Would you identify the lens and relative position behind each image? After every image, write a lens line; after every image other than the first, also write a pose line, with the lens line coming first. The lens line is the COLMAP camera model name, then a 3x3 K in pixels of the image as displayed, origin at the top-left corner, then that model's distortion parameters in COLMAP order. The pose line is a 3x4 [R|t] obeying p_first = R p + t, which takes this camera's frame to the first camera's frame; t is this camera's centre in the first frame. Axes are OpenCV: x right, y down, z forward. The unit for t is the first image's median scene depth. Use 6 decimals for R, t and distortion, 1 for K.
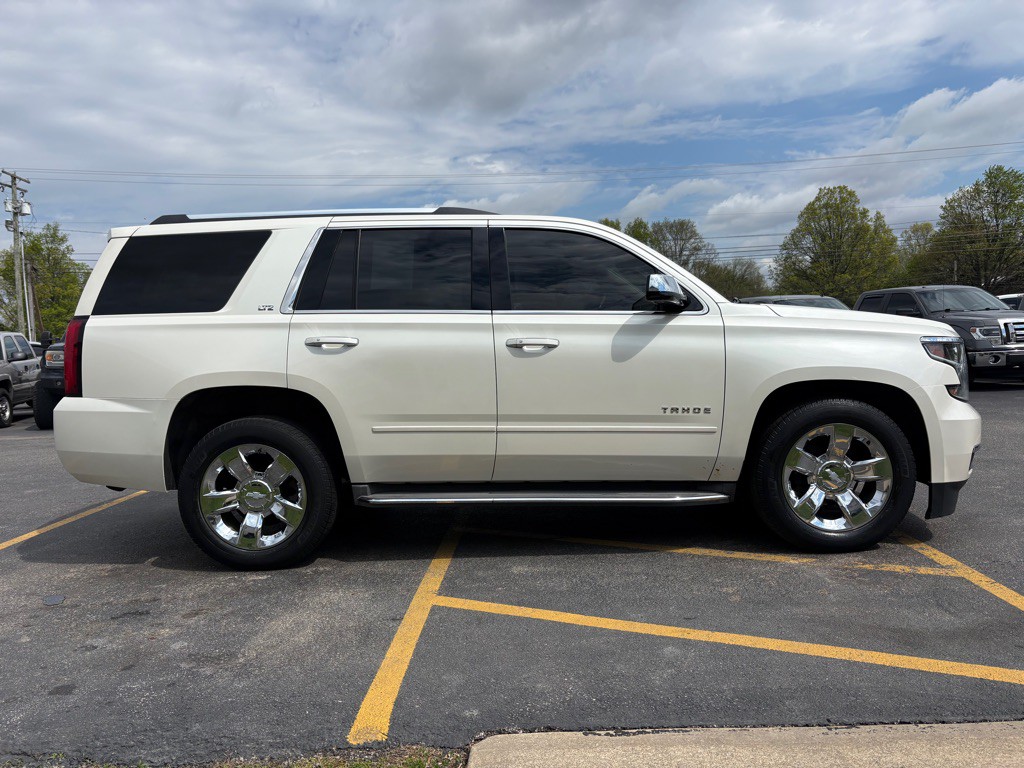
lens RADIAL K [[782.8, 0, 520.0], [0, 782.8, 388.3], [0, 0, 1]] dist [0.016028, -0.013650]
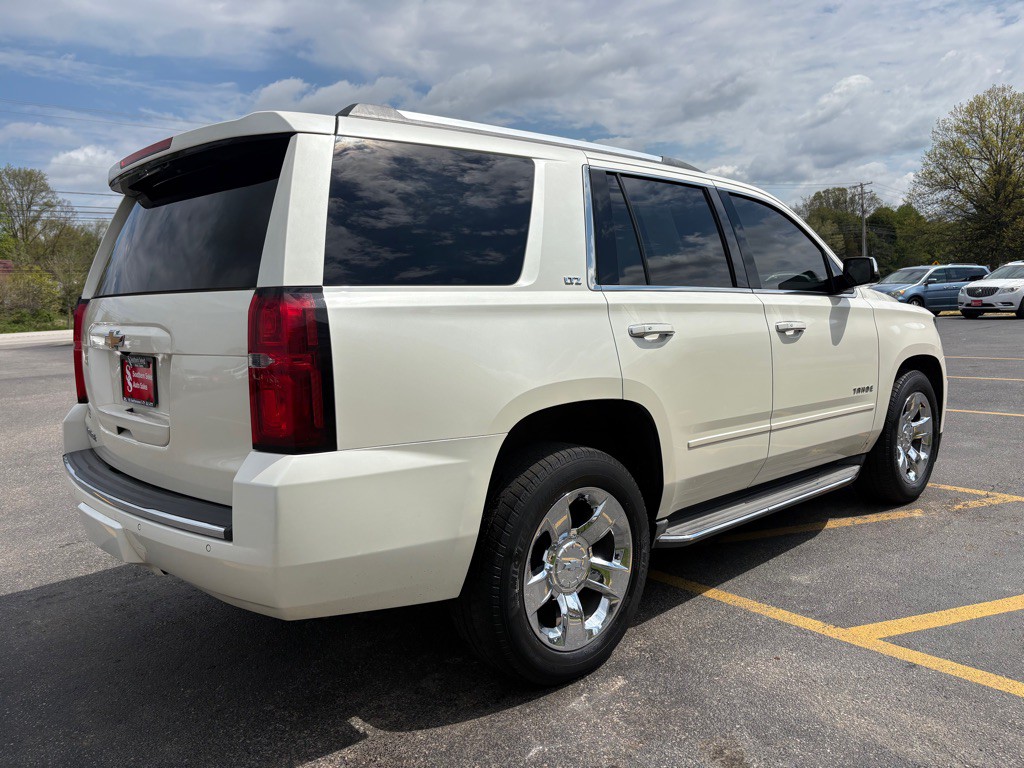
lens RADIAL K [[782.8, 0, 503.9], [0, 782.8, 377.1], [0, 0, 1]] dist [0.016028, -0.013650]
pose [[0.711518, -0.059549, 0.700140, -0.067252], [0.042038, 0.998225, 0.042182, -0.004201], [-0.701410, -0.000581, 0.712758, 0.046278]]
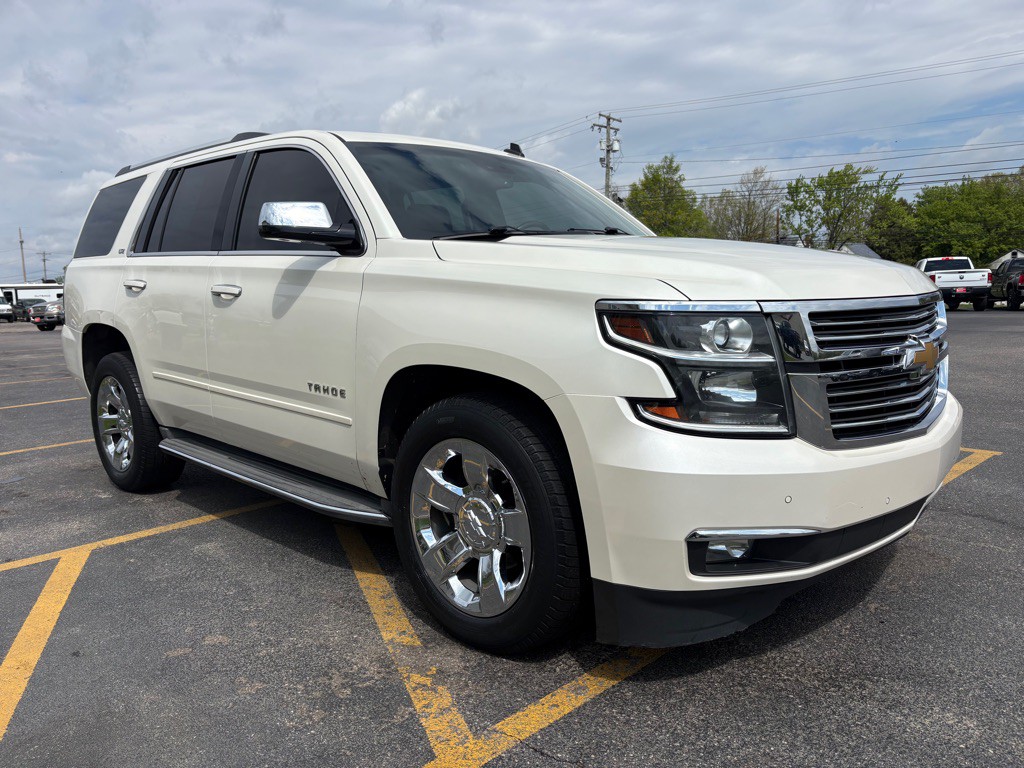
lens RADIAL K [[782.8, 0, 519.6], [0, 782.8, 383.6], [0, 0, 1]] dist [0.016028, -0.013650]
pose [[0.738396, 0.106054, -0.665976, 0.065324], [-0.042730, 0.992930, 0.110743, -0.005218], [0.673013, -0.053315, 0.737707, 0.045855]]
